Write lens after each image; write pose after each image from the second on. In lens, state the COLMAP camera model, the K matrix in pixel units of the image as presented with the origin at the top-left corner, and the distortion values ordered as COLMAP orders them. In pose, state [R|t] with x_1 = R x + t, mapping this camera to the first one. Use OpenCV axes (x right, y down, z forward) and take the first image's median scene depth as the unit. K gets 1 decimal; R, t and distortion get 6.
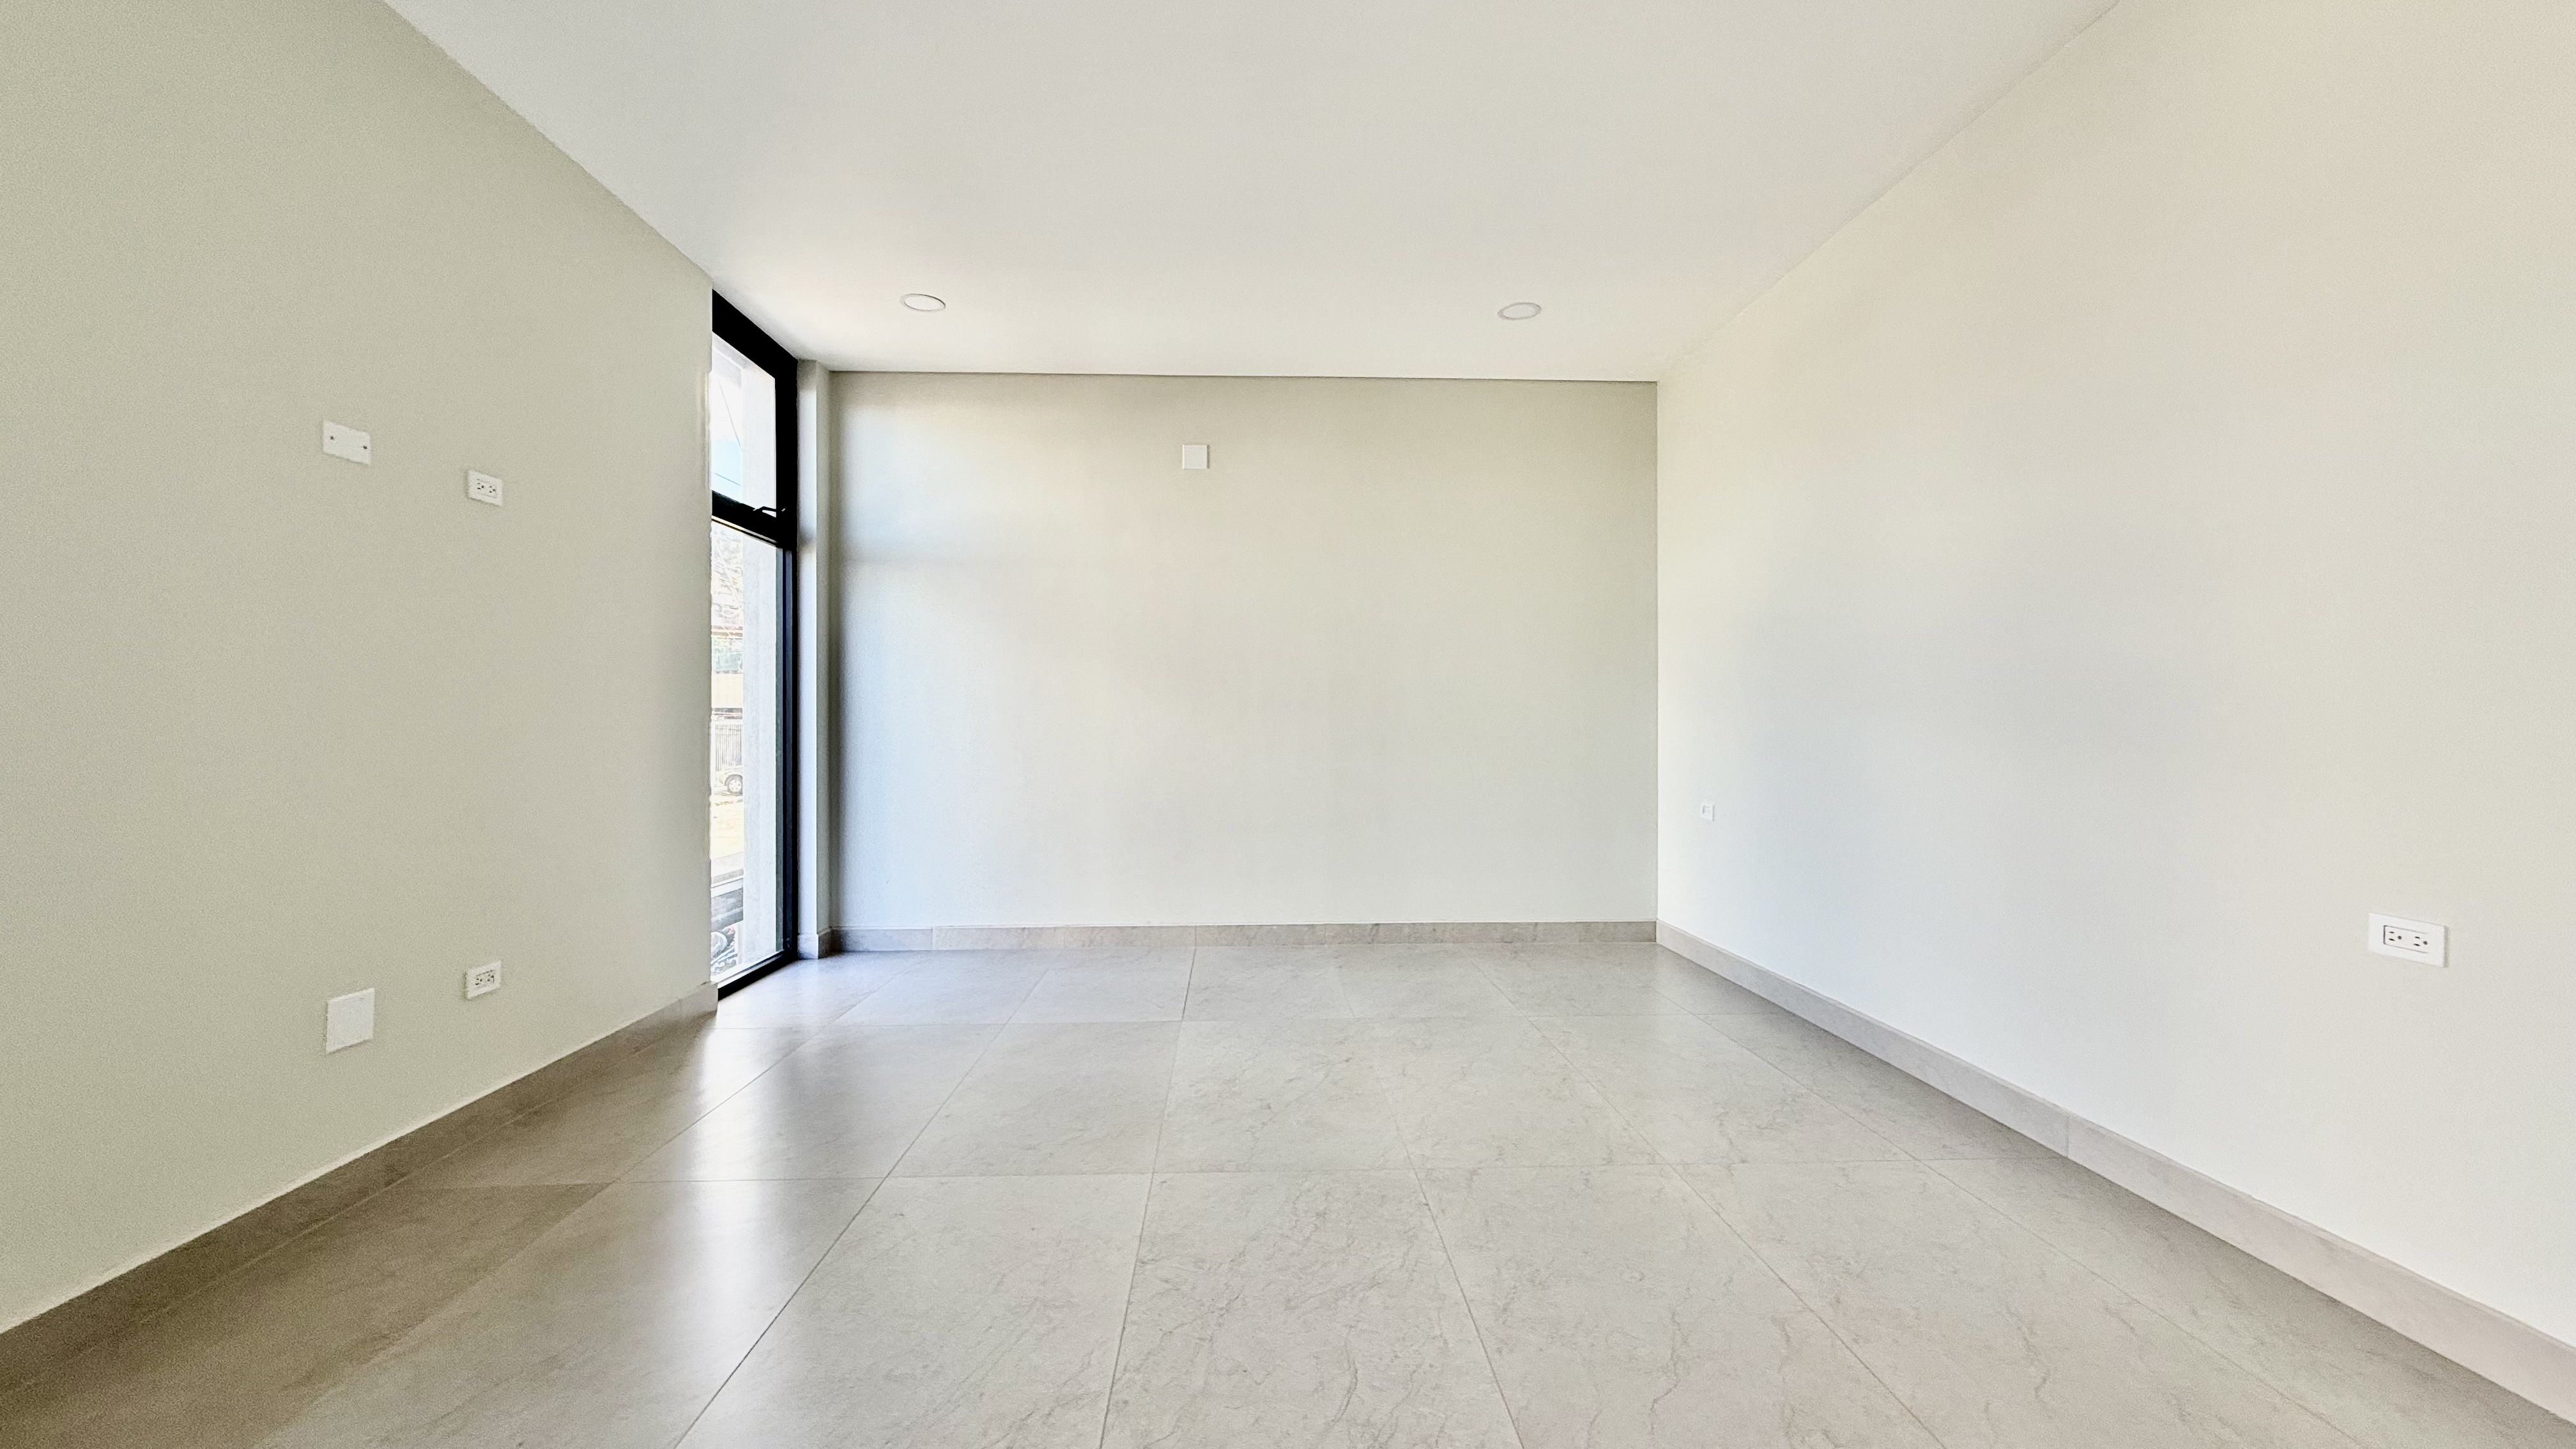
lens RADIAL K [[1025.2, 0, 1285.2], [0, 1025.2, 722.5], [0, 0, 1]] dist [-0.000792, 0.000040]
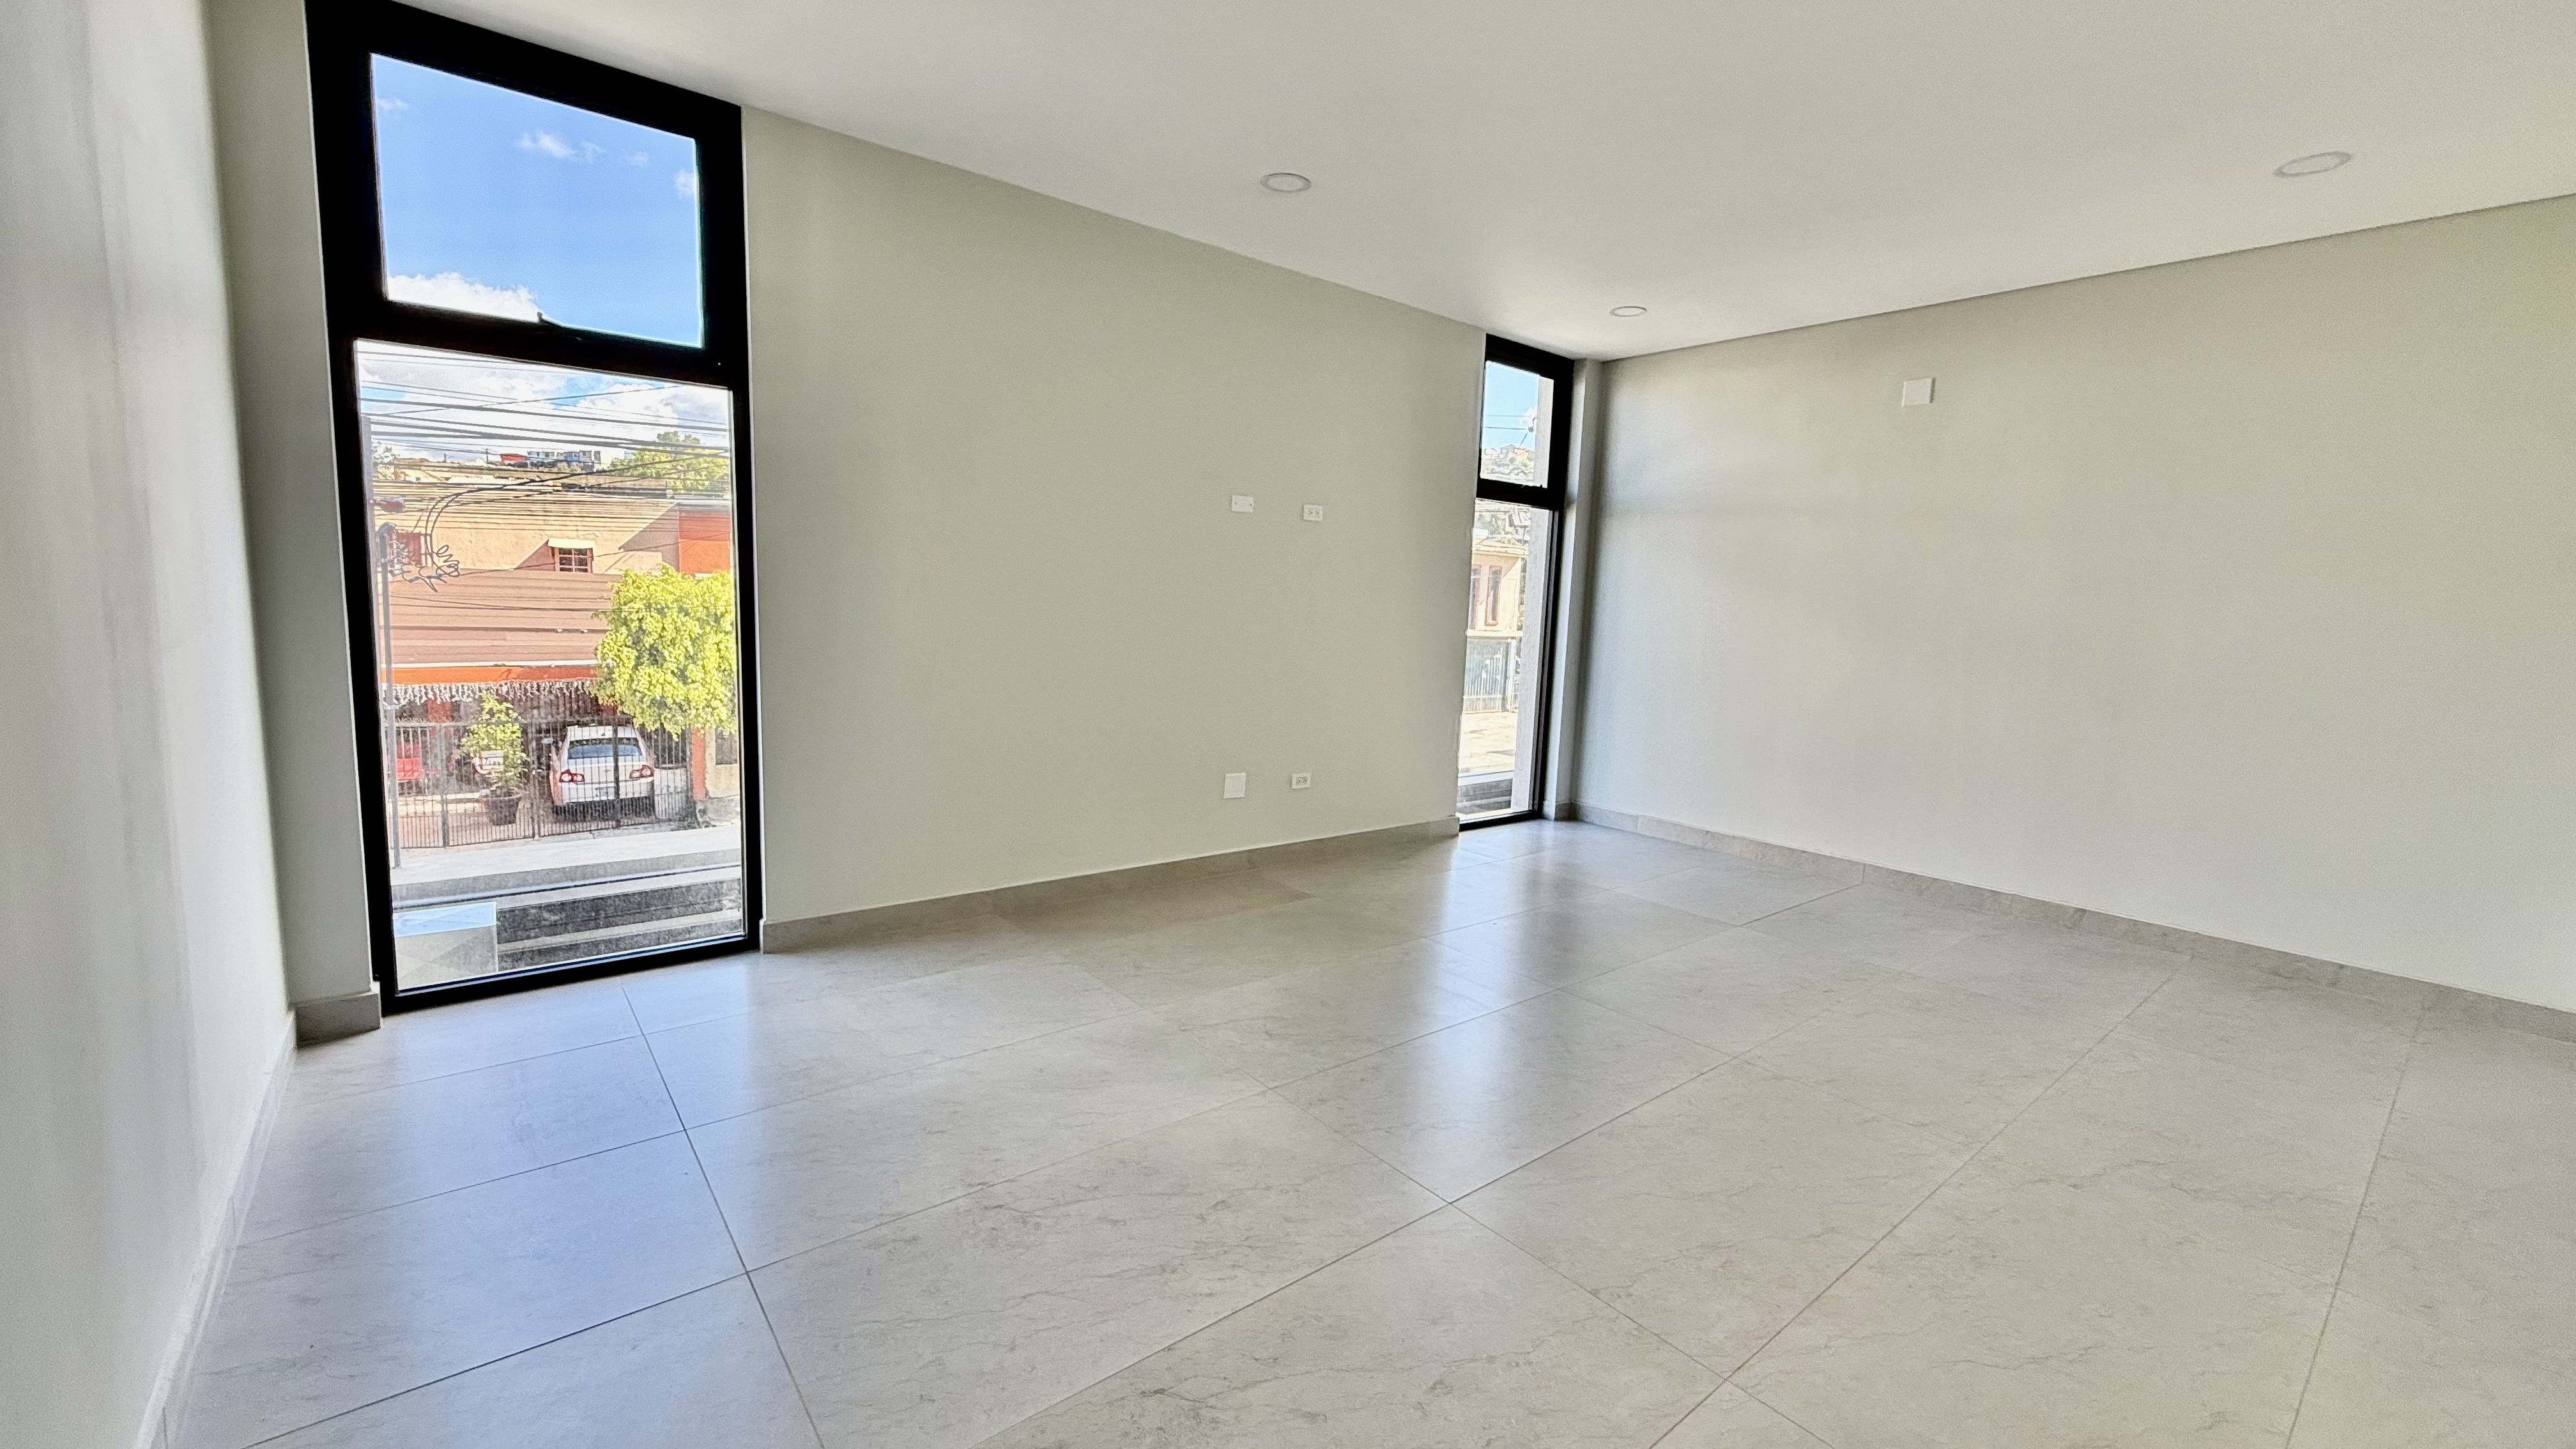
lens RADIAL K [[1025.2, 0, 1285.2], [0, 1025.2, 722.5], [0, 0, 1]] dist [-0.000792, 0.000040]
pose [[0.596442, 0.121594, -0.793393, 0.384648], [-0.039242, 0.991694, 0.122484, -0.047255], [0.801697, -0.041920, 0.596259, -0.075535]]
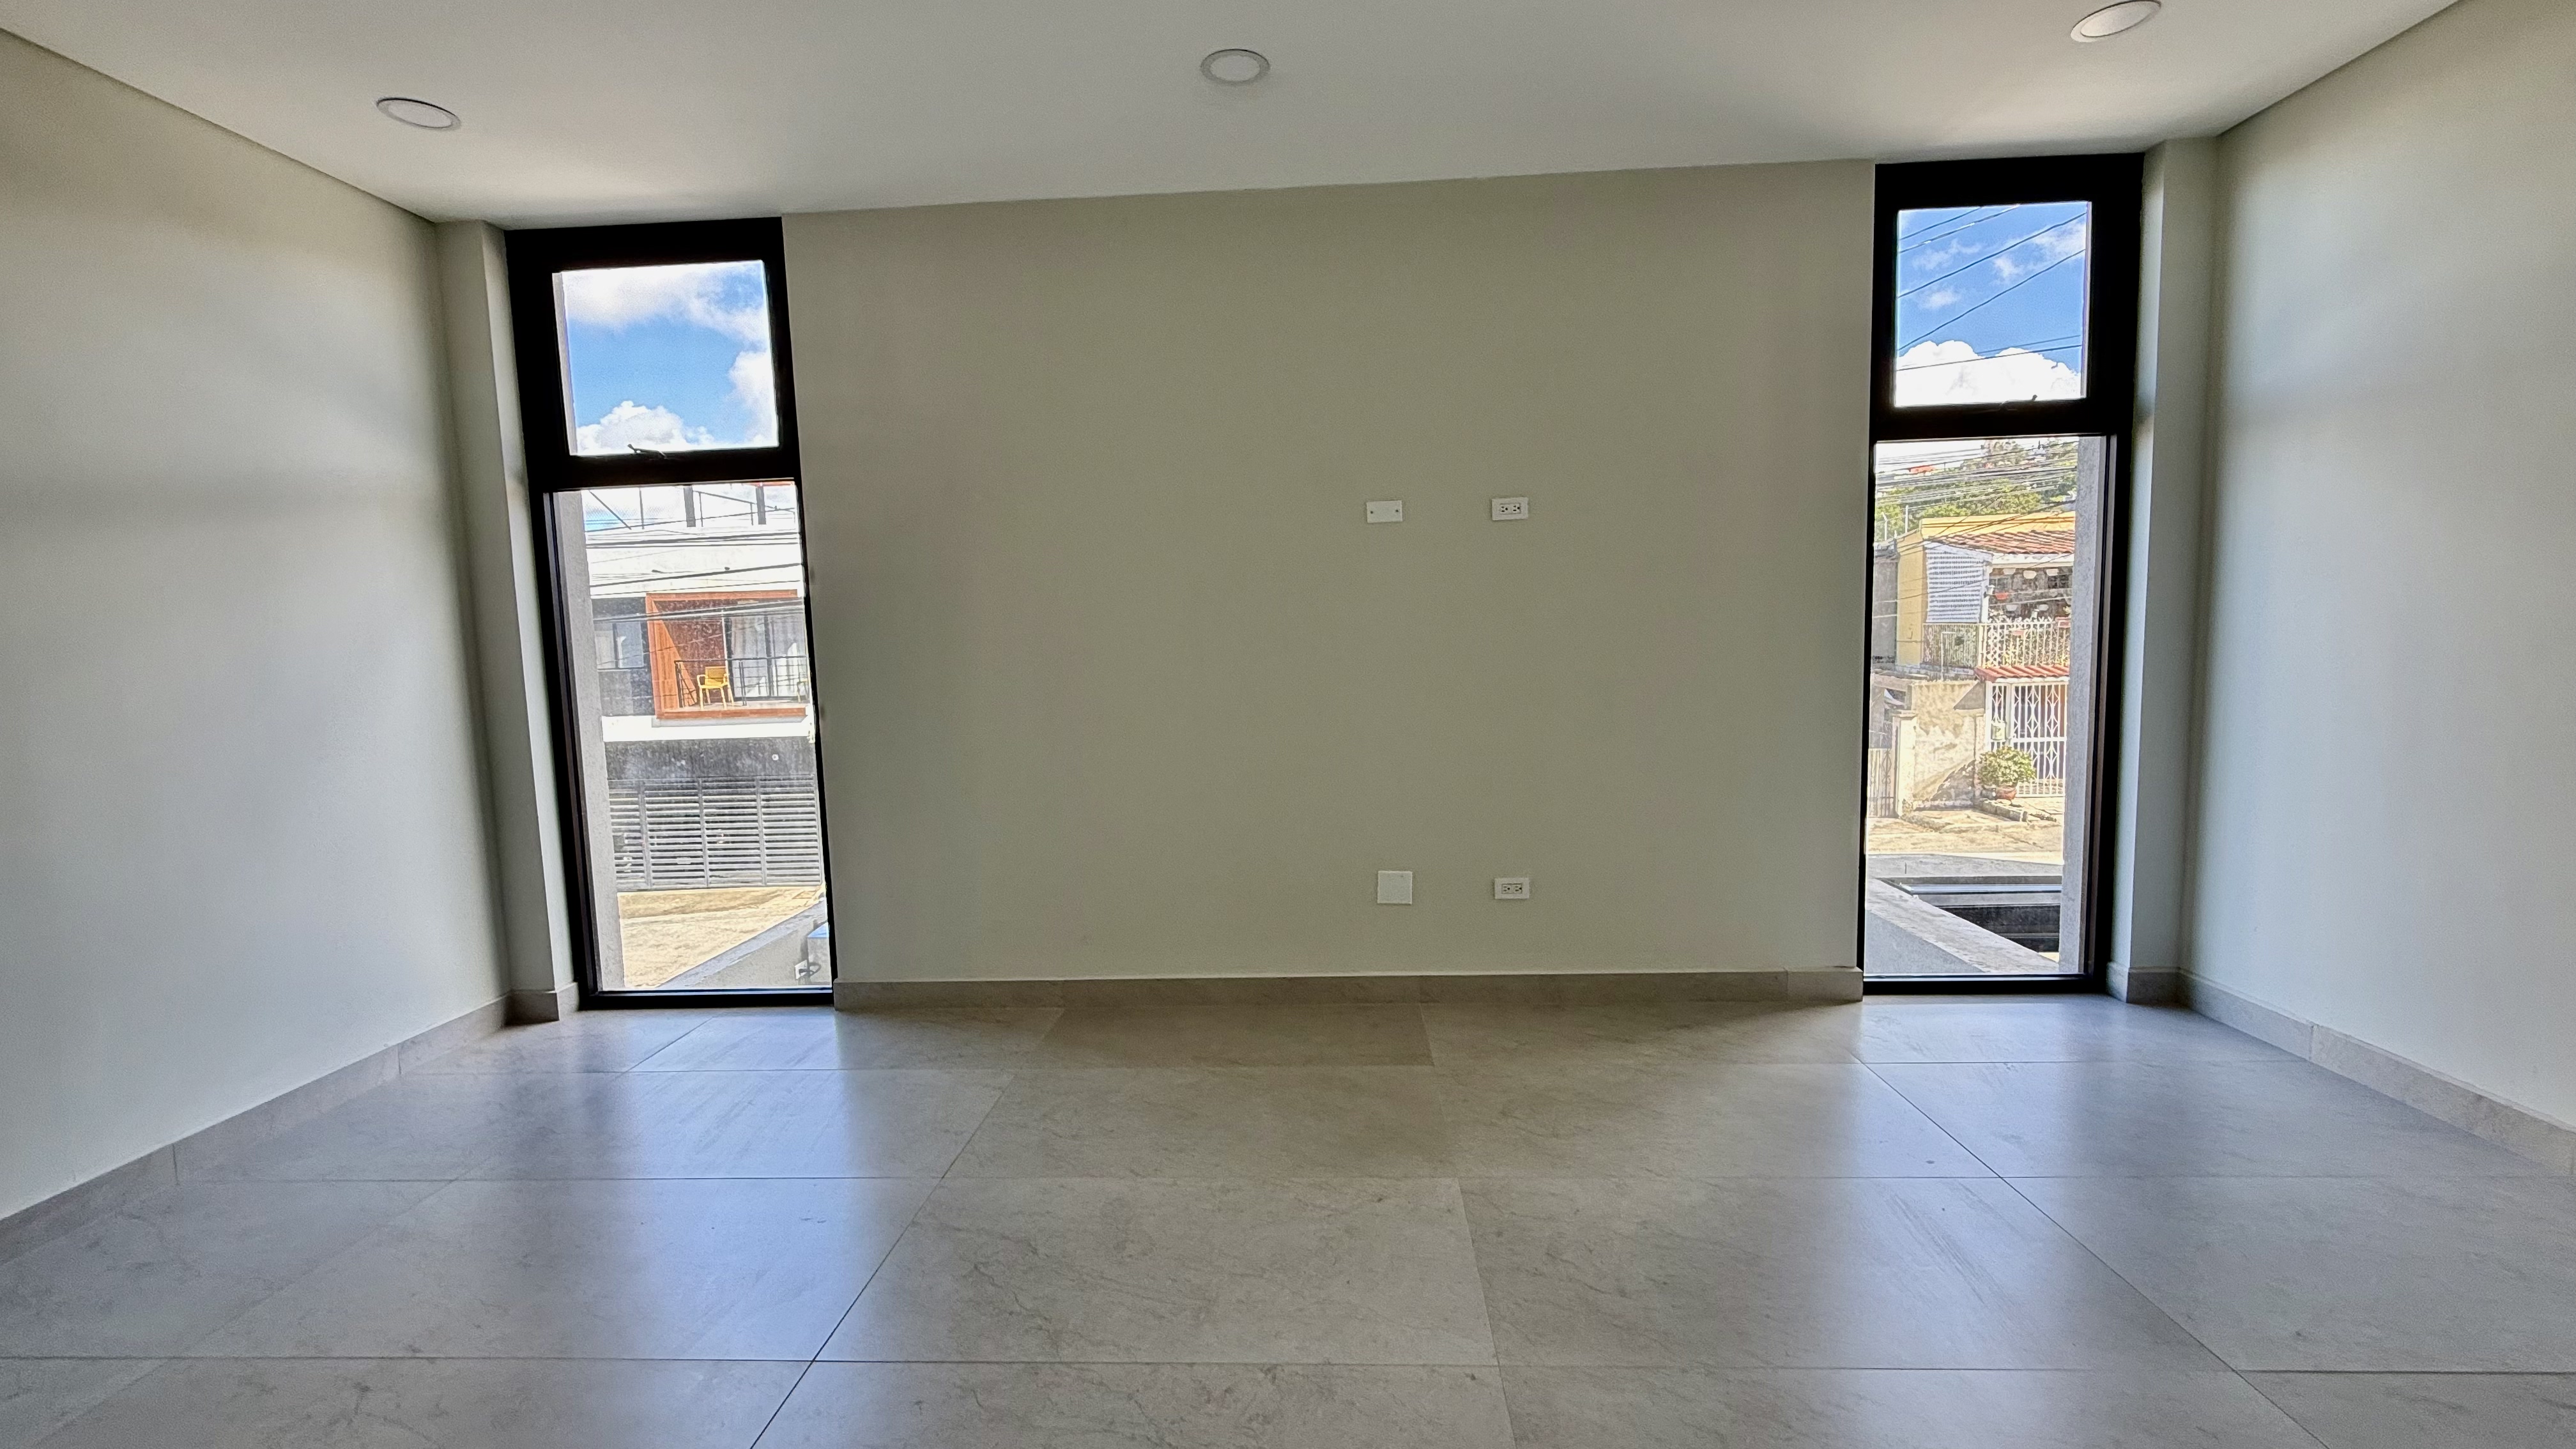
lens RADIAL K [[1025.2, 0, 1285.2], [0, 1025.2, 722.5], [0, 0, 1]] dist [-0.000792, 0.000040]
pose [[-0.095926, 0.097594, -0.990593, 0.304480], [0.031524, 0.994980, 0.094974, -0.054833], [0.994889, -0.022117, -0.098521, 0.486667]]
